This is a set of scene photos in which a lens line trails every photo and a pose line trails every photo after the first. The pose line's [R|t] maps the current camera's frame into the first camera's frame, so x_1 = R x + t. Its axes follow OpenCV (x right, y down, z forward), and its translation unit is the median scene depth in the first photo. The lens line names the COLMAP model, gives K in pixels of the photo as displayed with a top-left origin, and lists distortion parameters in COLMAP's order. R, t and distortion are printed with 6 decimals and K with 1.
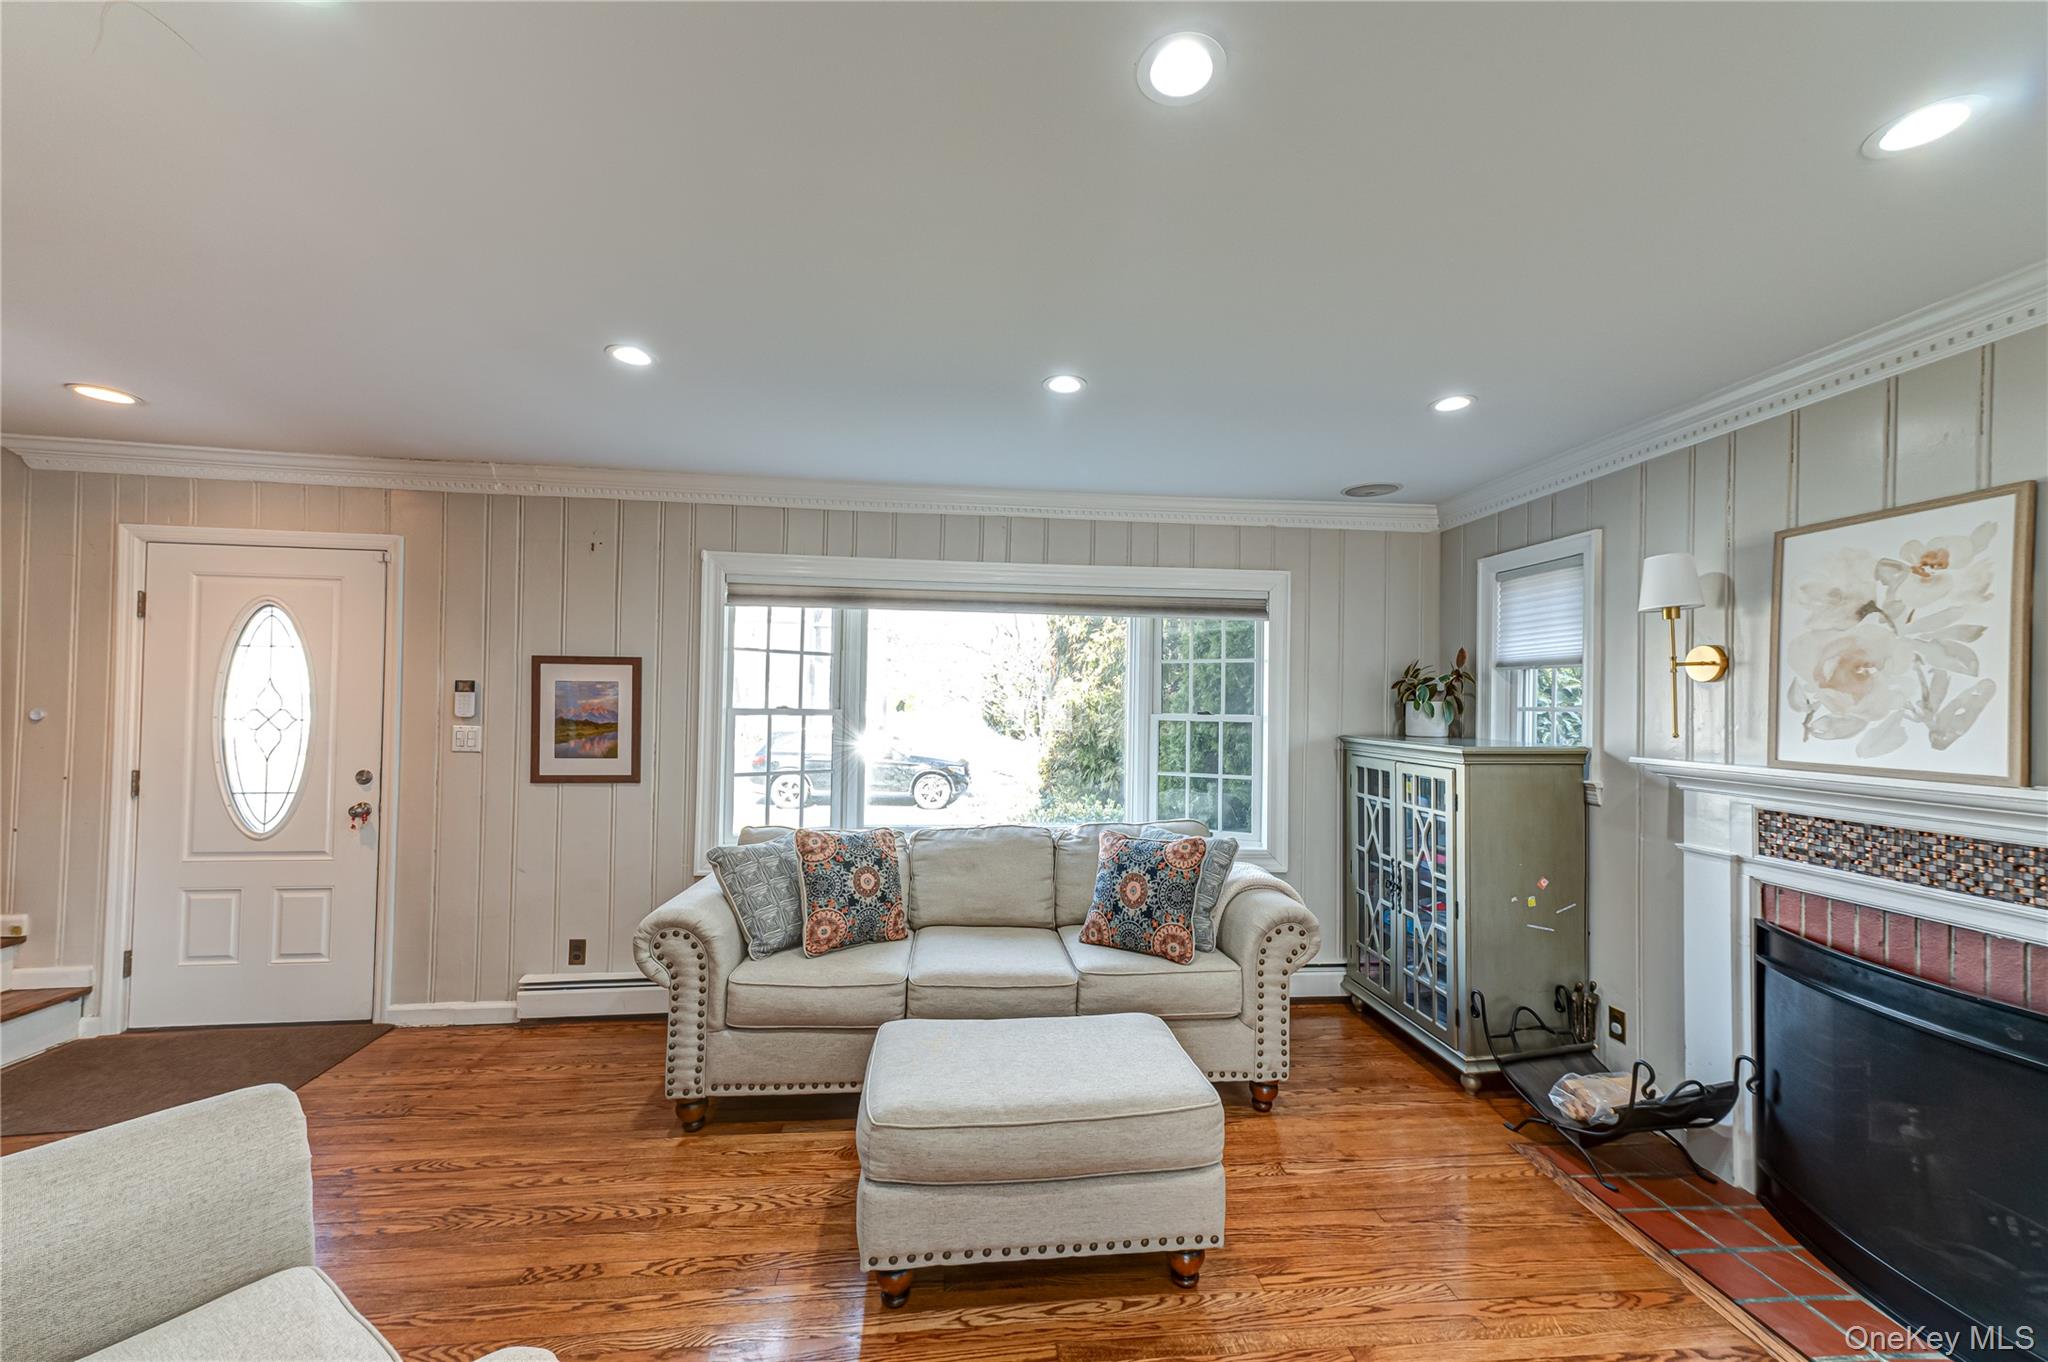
lens RADIAL K [[787.6, 0, 1030.8], [0, 787.6, 690.6], [0, 0, 1]] dist [0.017279, -0.000131]
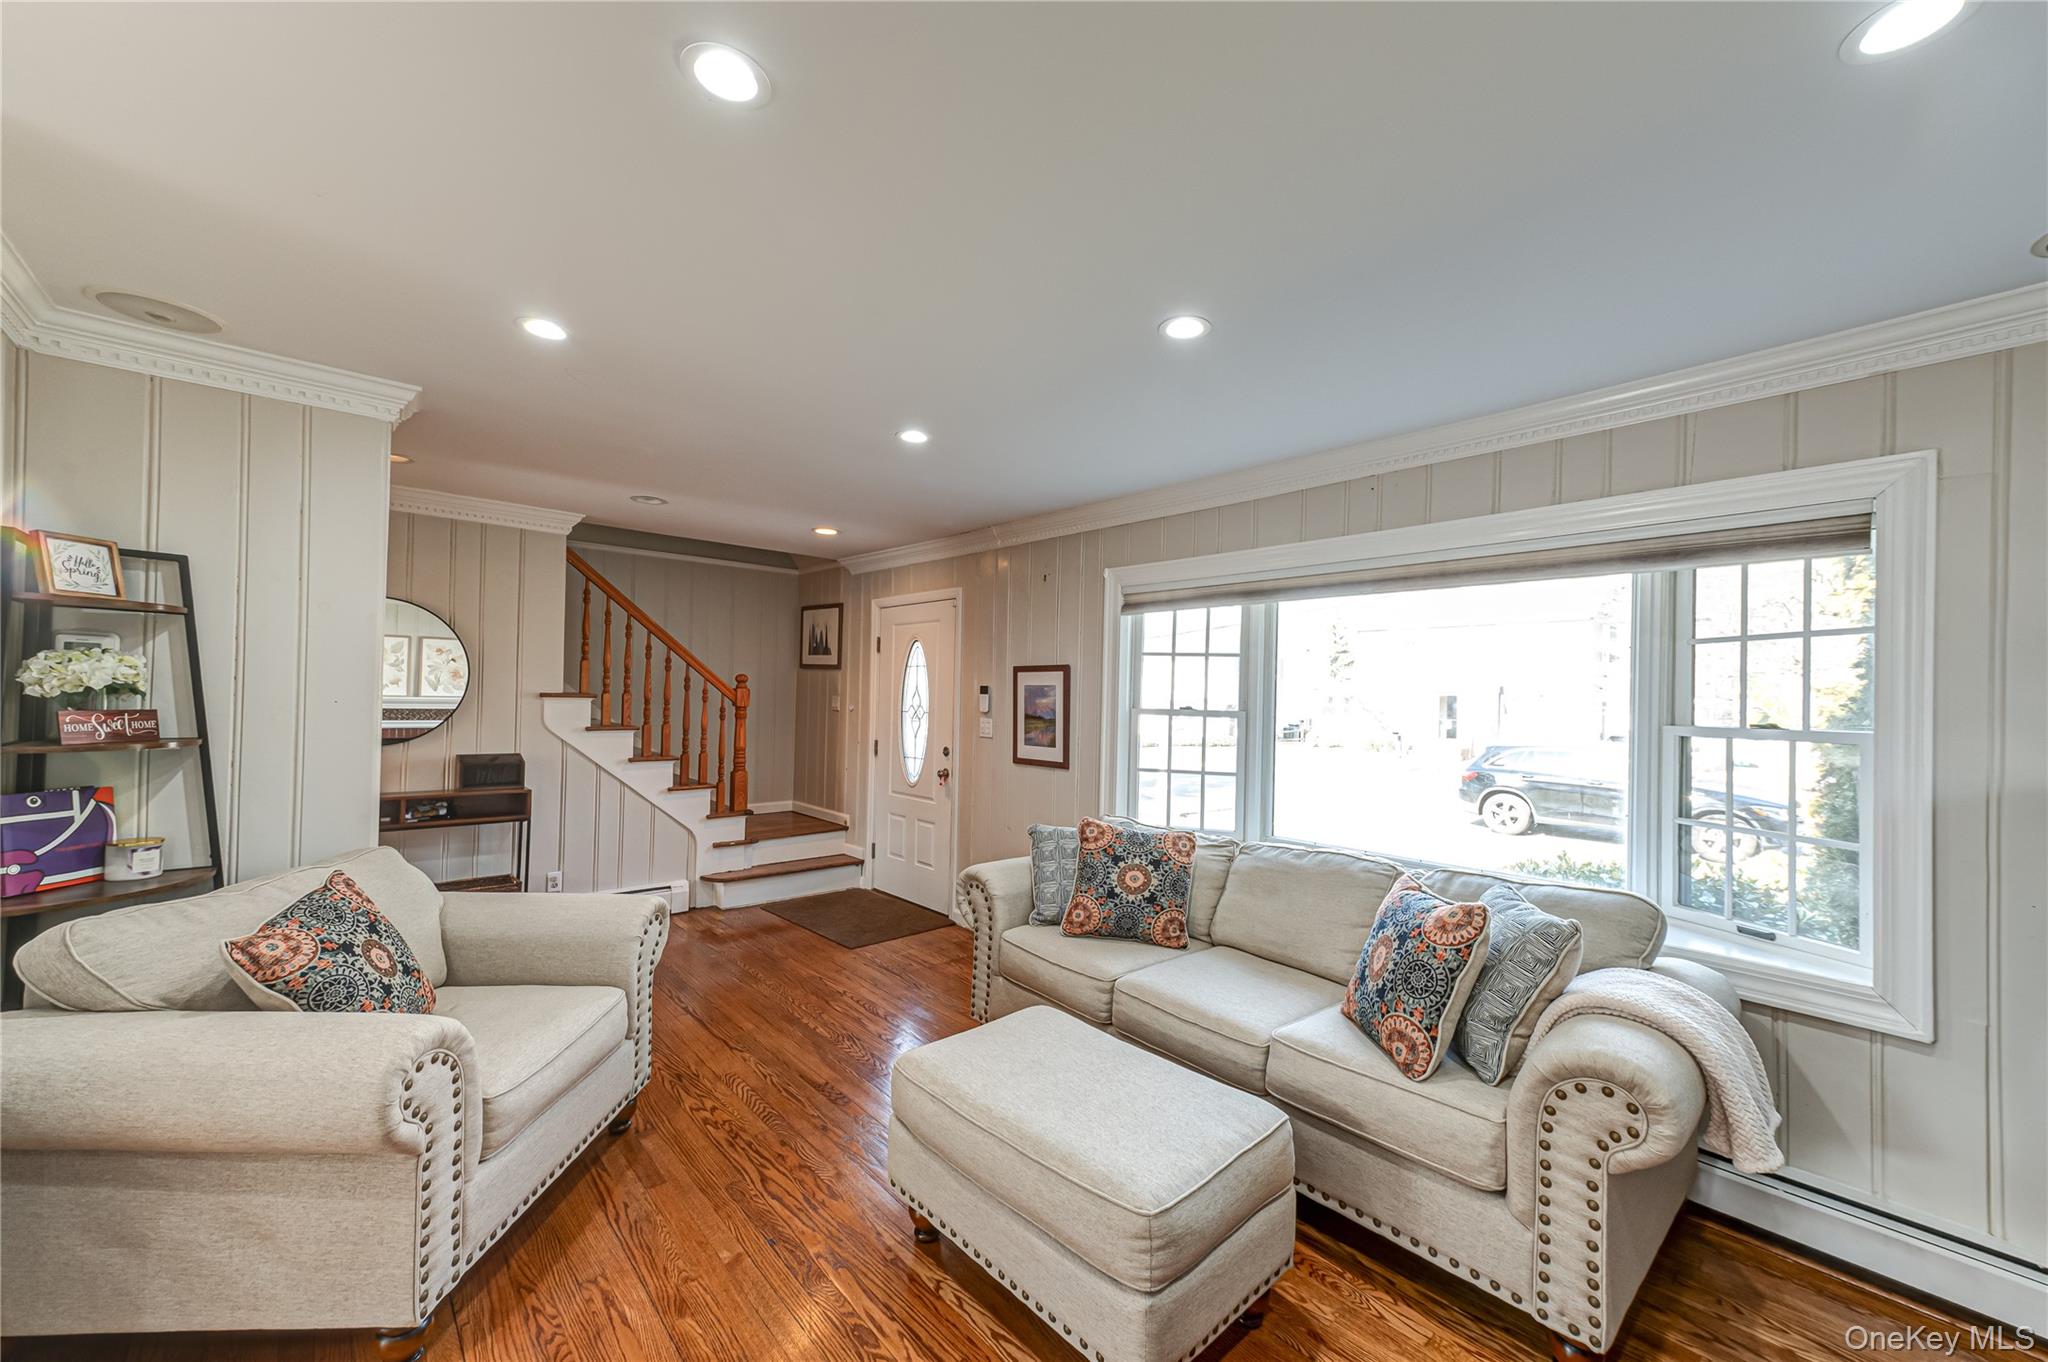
lens RADIAL K [[787.6, 0, 1030.8], [0, 787.6, 690.6], [0, 0, 1]] dist [0.017279, -0.000131]
pose [[0.592221, -0.008990, -0.805726, 0.474765], [-0.001198, 0.999927, -0.012037, 0.012901], [0.805775, 0.008094, 0.592167, 0.268149]]
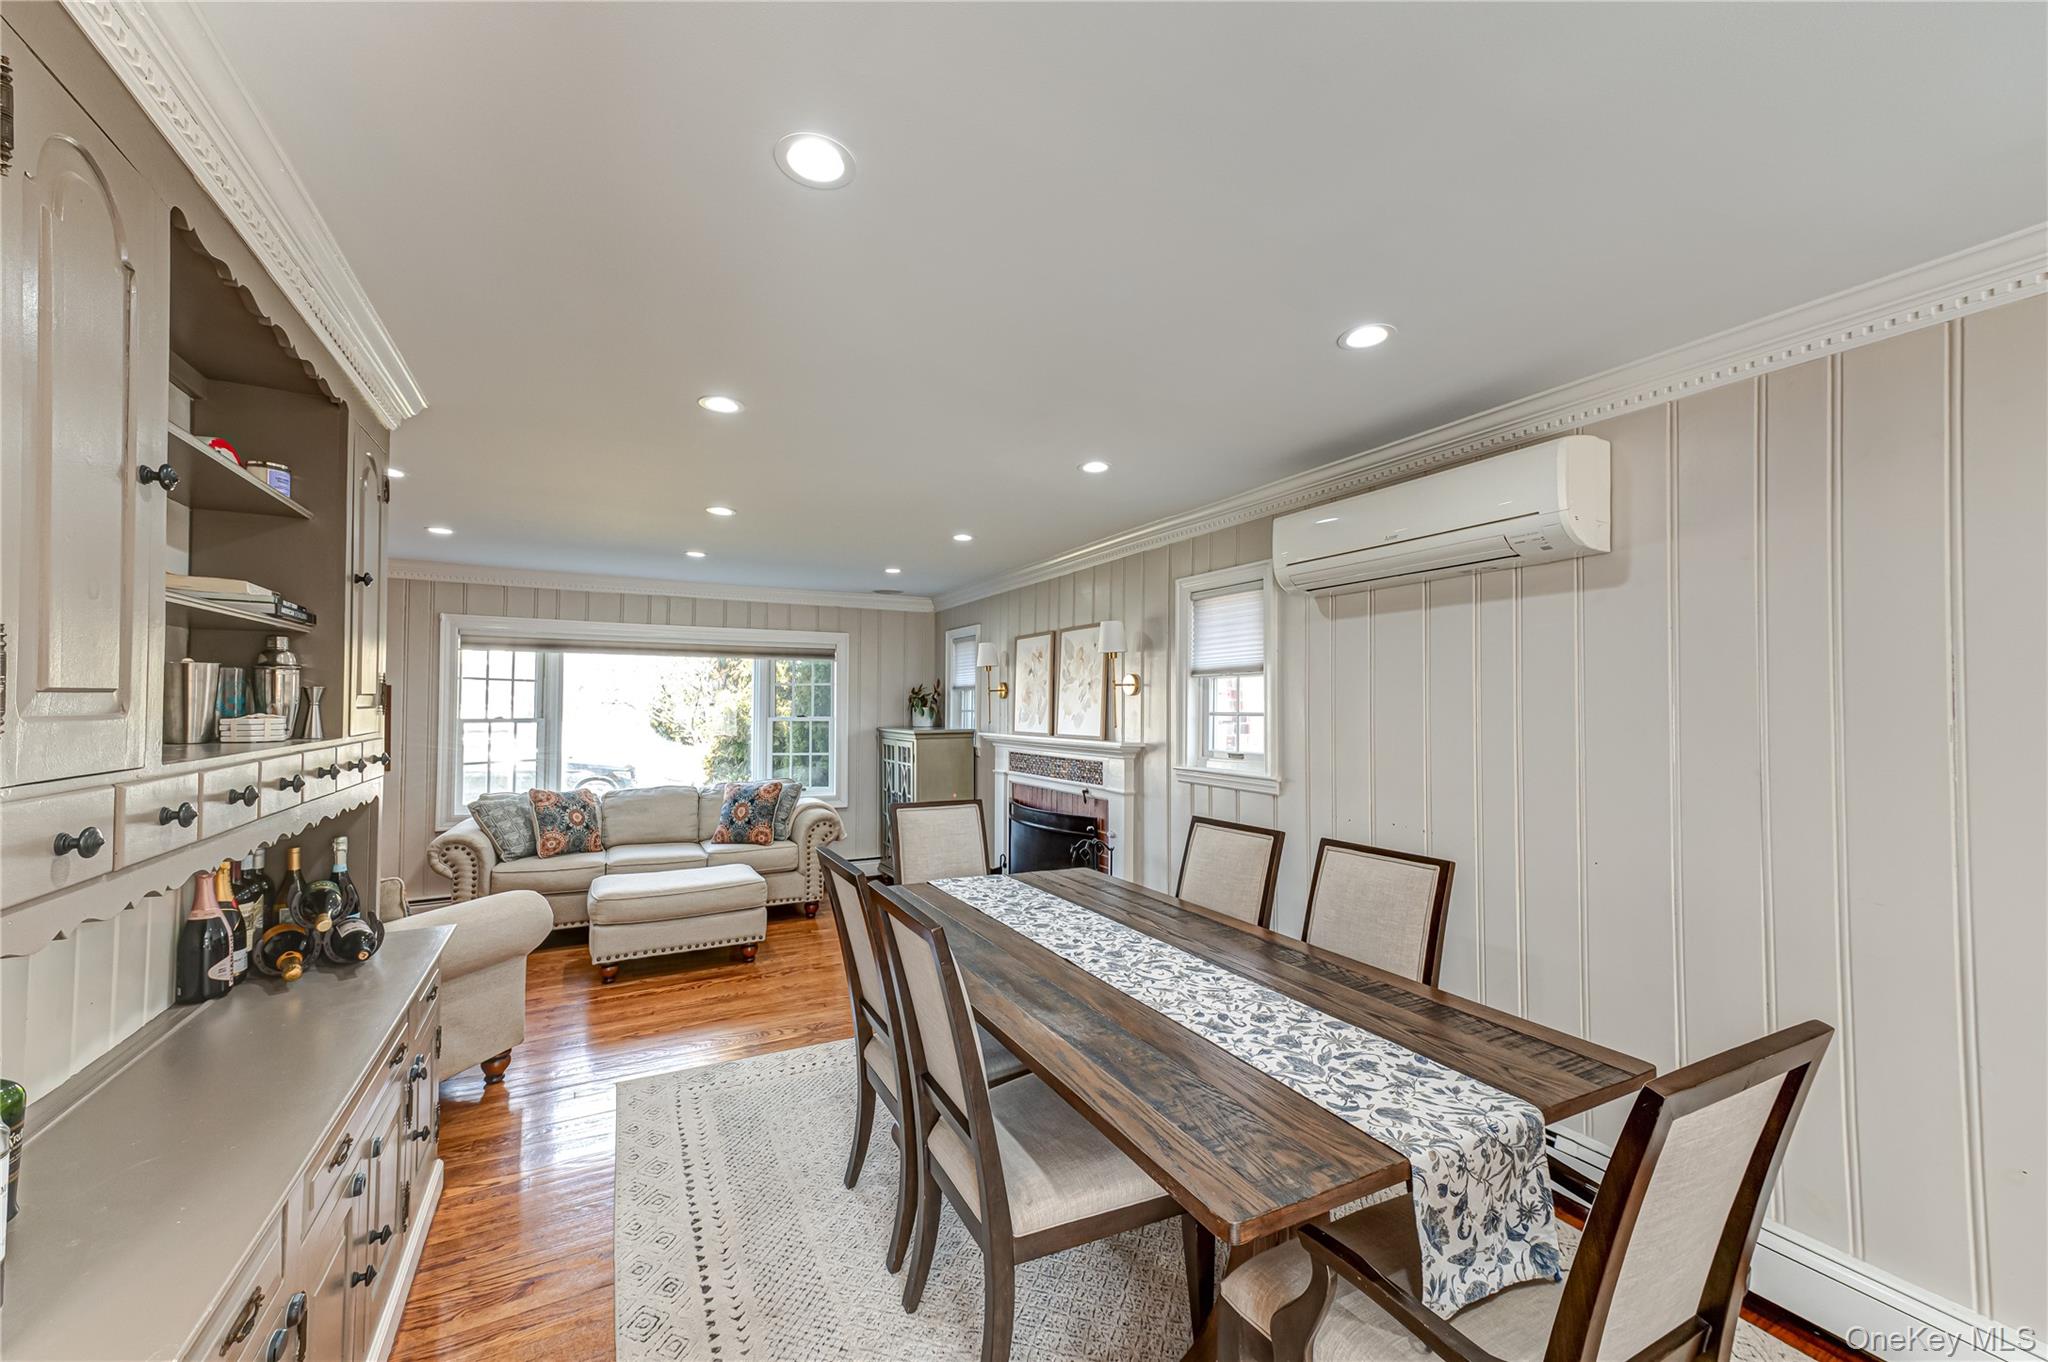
lens RADIAL K [[787.6, 0, 1030.8], [0, 787.6, 690.6], [0, 0, 1]] dist [0.017279, -0.000131]
pose [[0.925652, -0.005507, 0.378337, 0.051974], [0.007248, 0.999969, -0.003177, -0.020459], [-0.378308, 0.005683, 0.925662, -0.887866]]
